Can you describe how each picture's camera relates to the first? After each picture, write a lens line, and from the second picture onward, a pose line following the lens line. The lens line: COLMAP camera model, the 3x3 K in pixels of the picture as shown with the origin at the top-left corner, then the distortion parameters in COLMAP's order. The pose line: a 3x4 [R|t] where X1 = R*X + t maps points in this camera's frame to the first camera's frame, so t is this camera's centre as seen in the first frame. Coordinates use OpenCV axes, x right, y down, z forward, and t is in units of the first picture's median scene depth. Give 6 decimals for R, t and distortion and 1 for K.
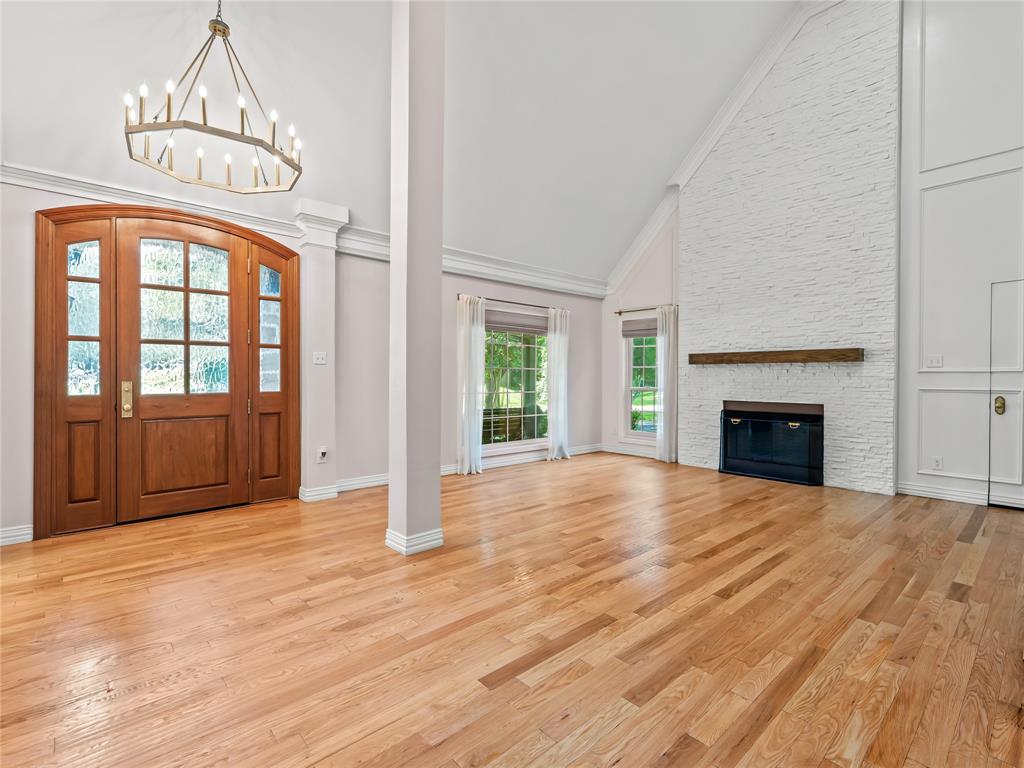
lens RADIAL K [[473.7, 0, 510.9], [0, 473.7, 381.5], [0, 0, 1]] dist [0.006404, -0.002056]
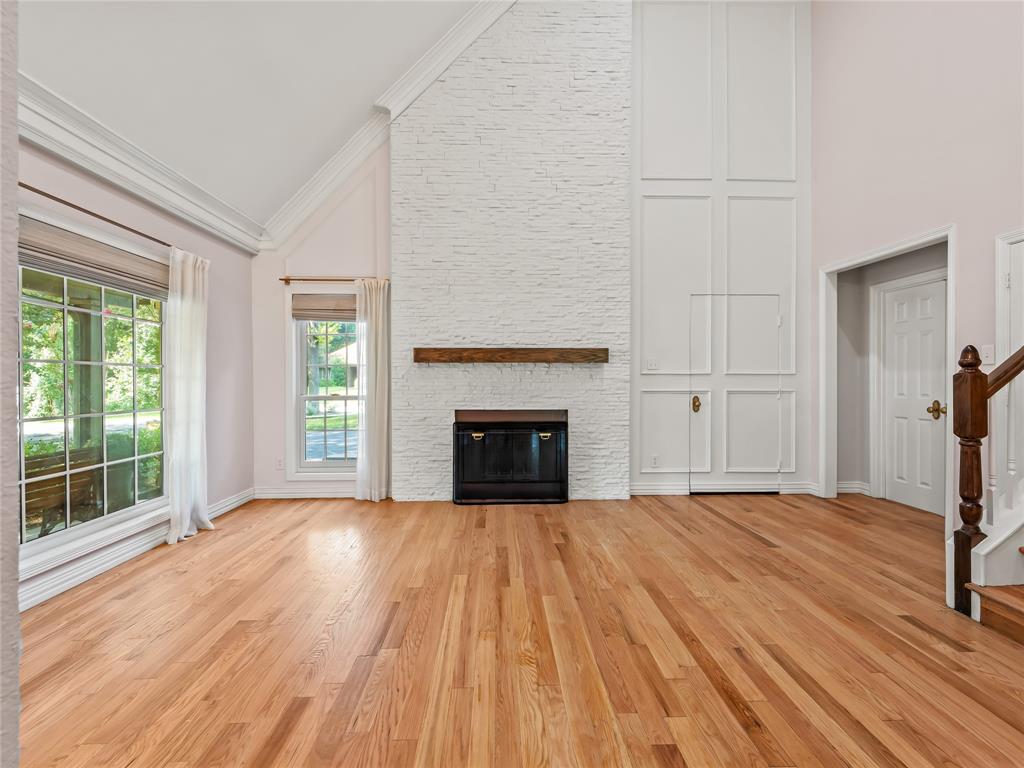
lens RADIAL K [[473.7, 0, 505.4], [0, 473.7, 382.7], [0, 0, 1]] dist [0.006404, -0.002056]
pose [[0.649003, -0.010432, 0.760715, -0.096444], [0.009924, 0.999937, 0.005246, -0.008642], [-0.760722, 0.004145, 0.649065, 0.491060]]
